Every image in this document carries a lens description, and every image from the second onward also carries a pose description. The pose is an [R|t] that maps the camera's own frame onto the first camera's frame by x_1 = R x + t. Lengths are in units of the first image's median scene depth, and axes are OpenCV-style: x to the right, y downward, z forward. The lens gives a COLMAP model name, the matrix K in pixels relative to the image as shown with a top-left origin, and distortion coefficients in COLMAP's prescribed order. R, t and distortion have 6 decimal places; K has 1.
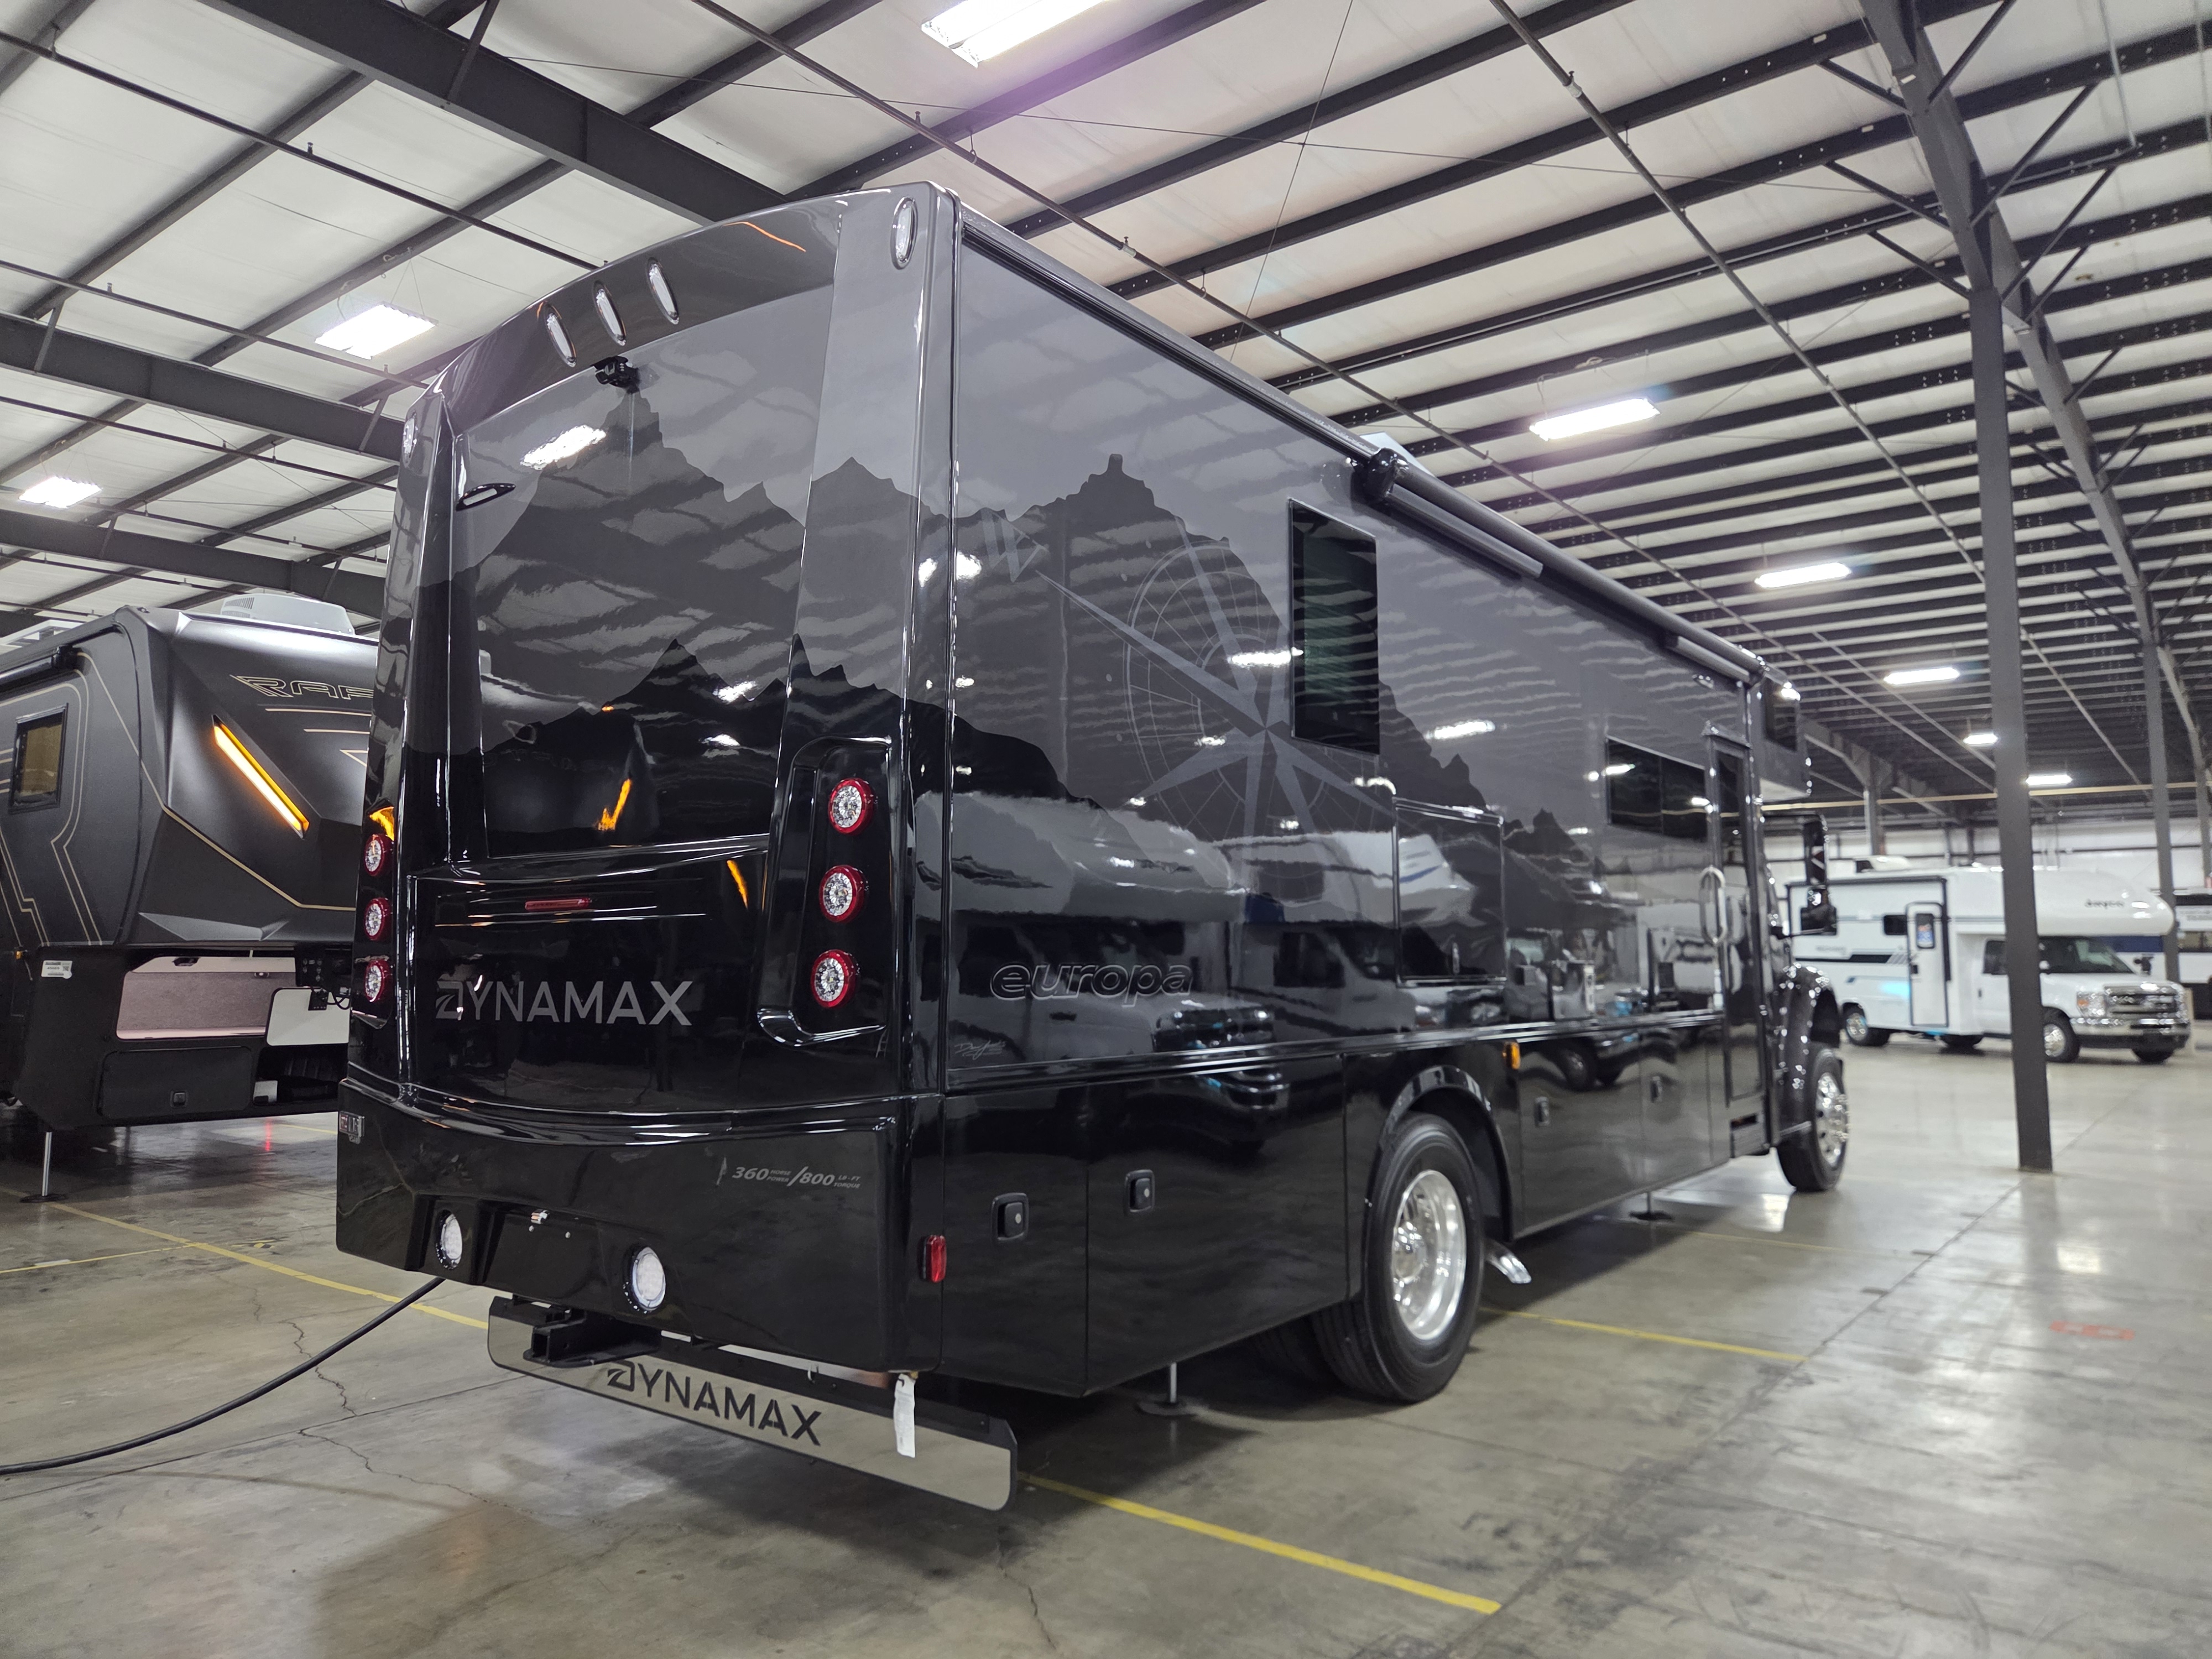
lens RADIAL K [[1492.5, 0, 1113.4], [0, 1492.5, 827.4], [0, 0, 1]] dist [0.054575, -0.052799]
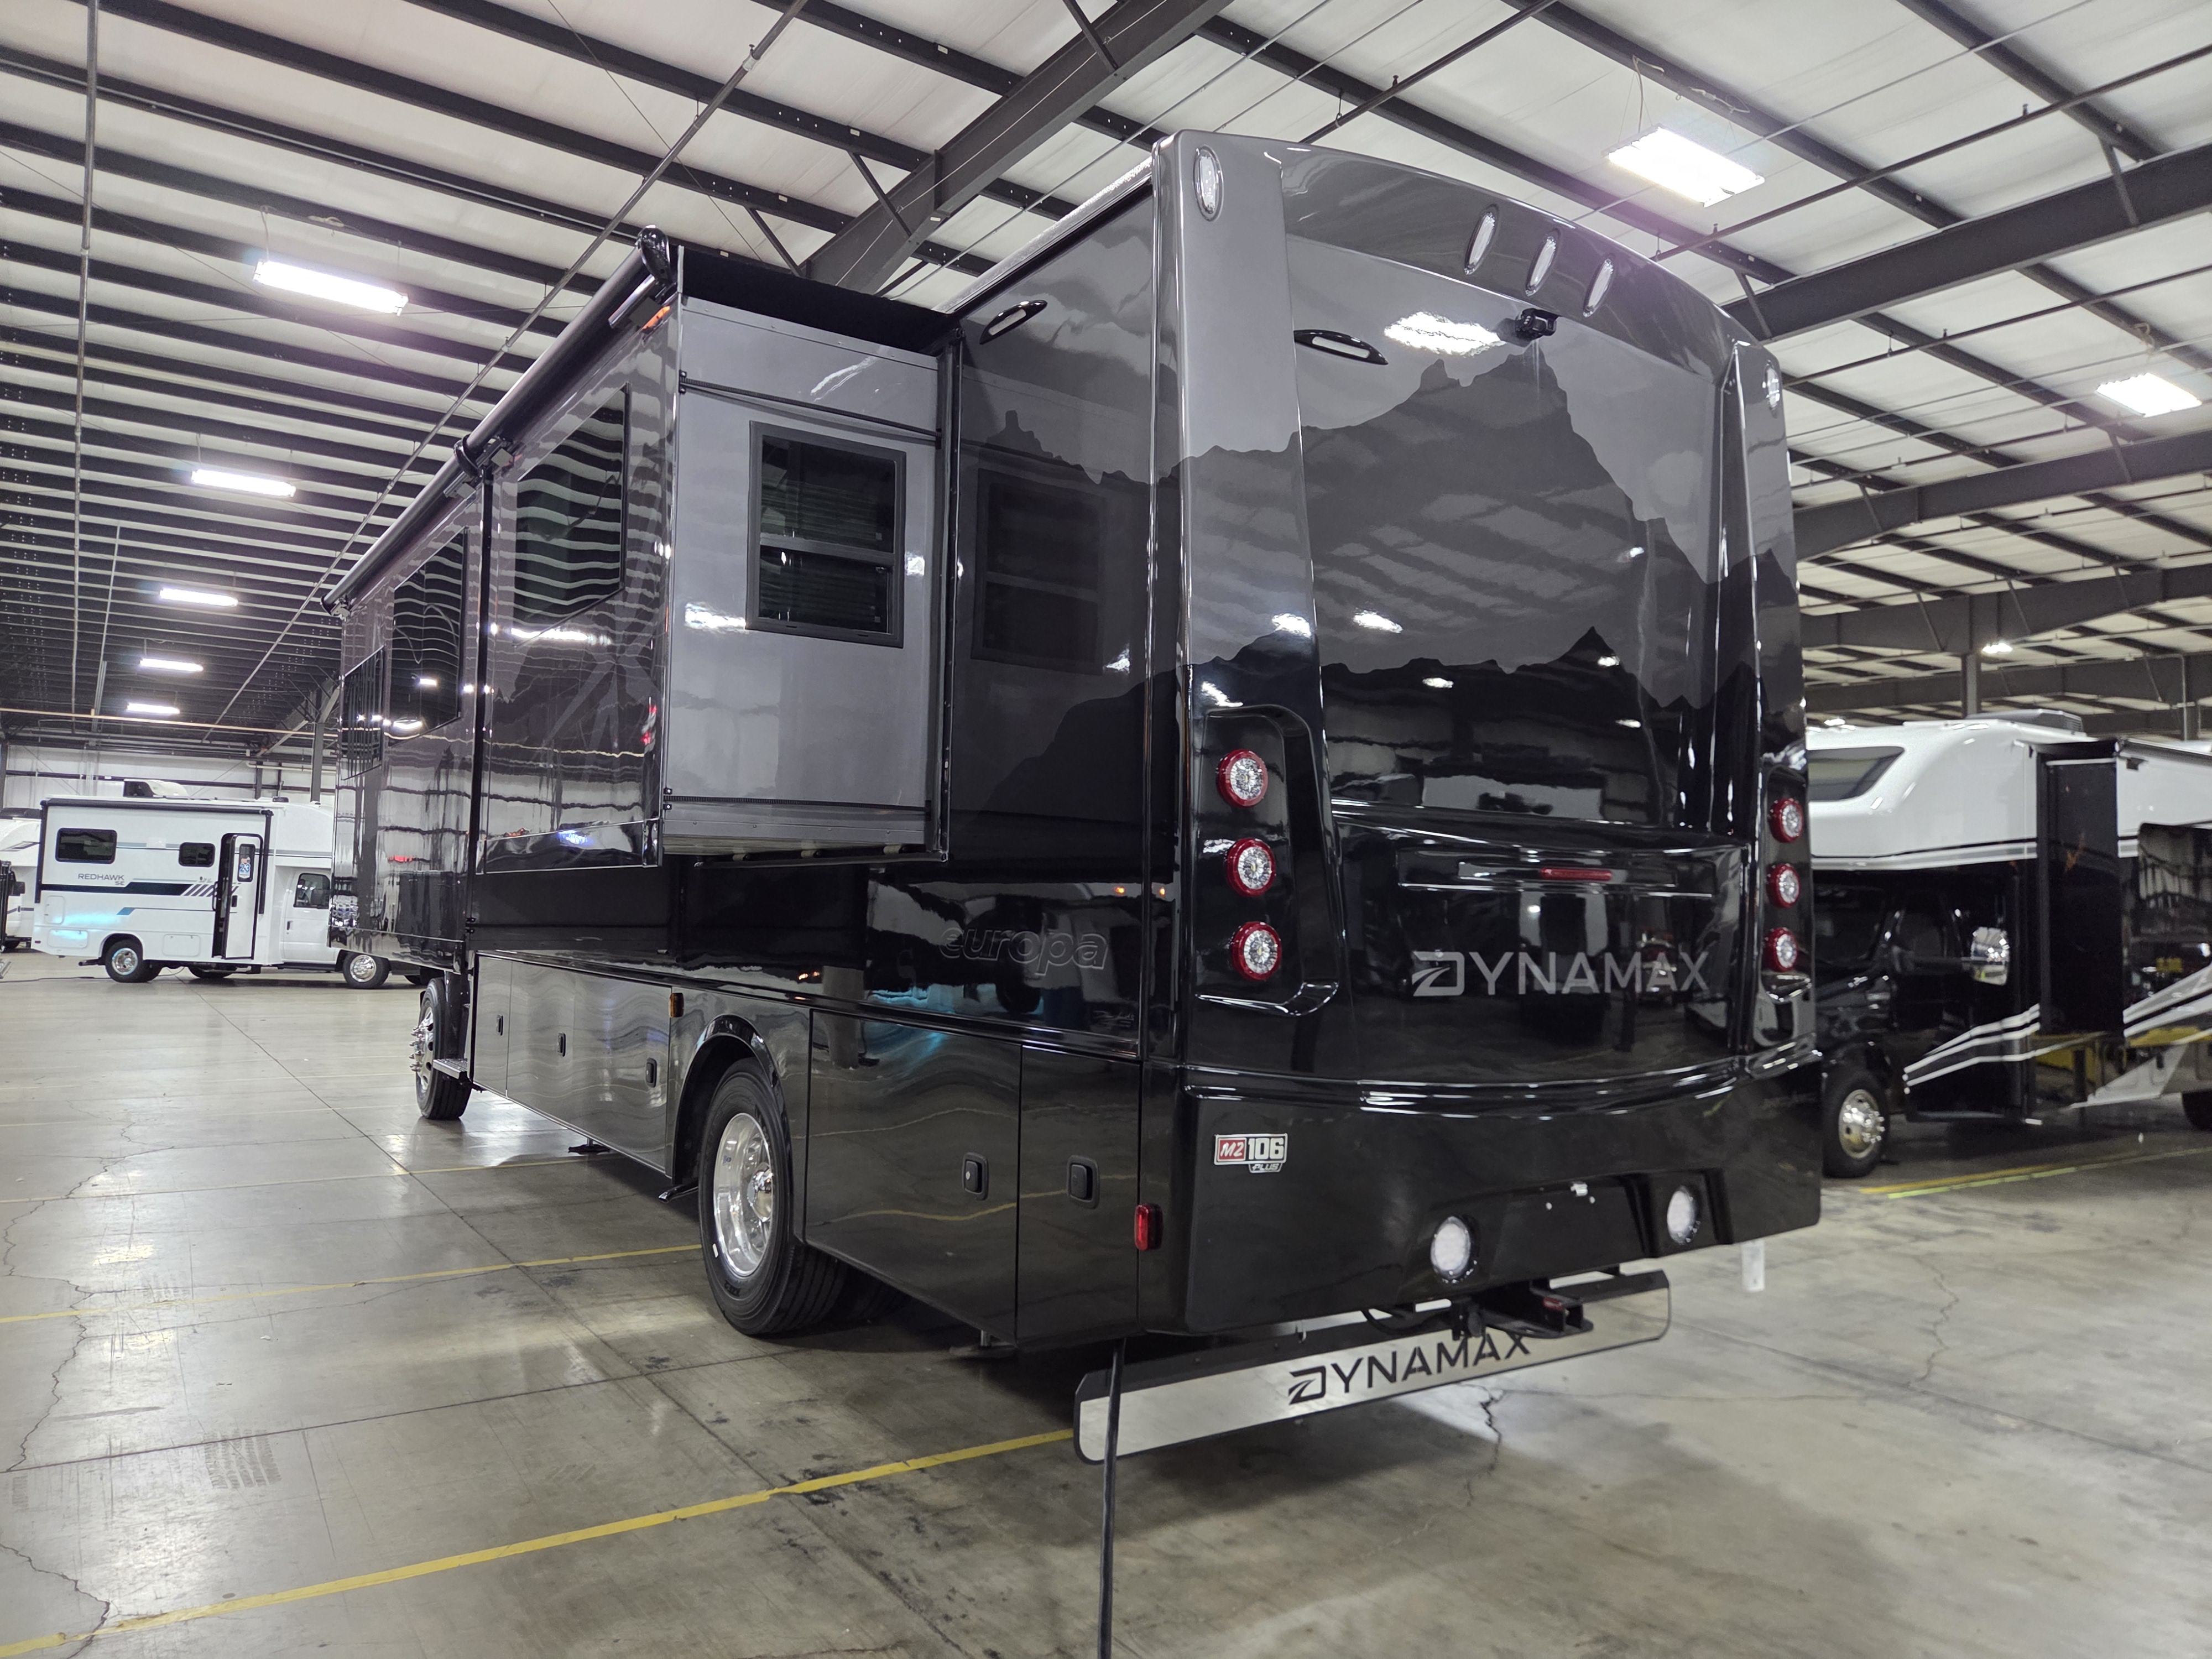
lens RADIAL K [[1492.5, 0, 1105.6], [0, 1492.5, 830.3], [0, 0, 1]] dist [0.054575, -0.052799]
pose [[0.301140, 0.059208, 0.951740, -1.138260], [-0.108095, 0.993757, -0.027619, 0.067335], [-0.947433, -0.094561, 0.305660, 0.806344]]
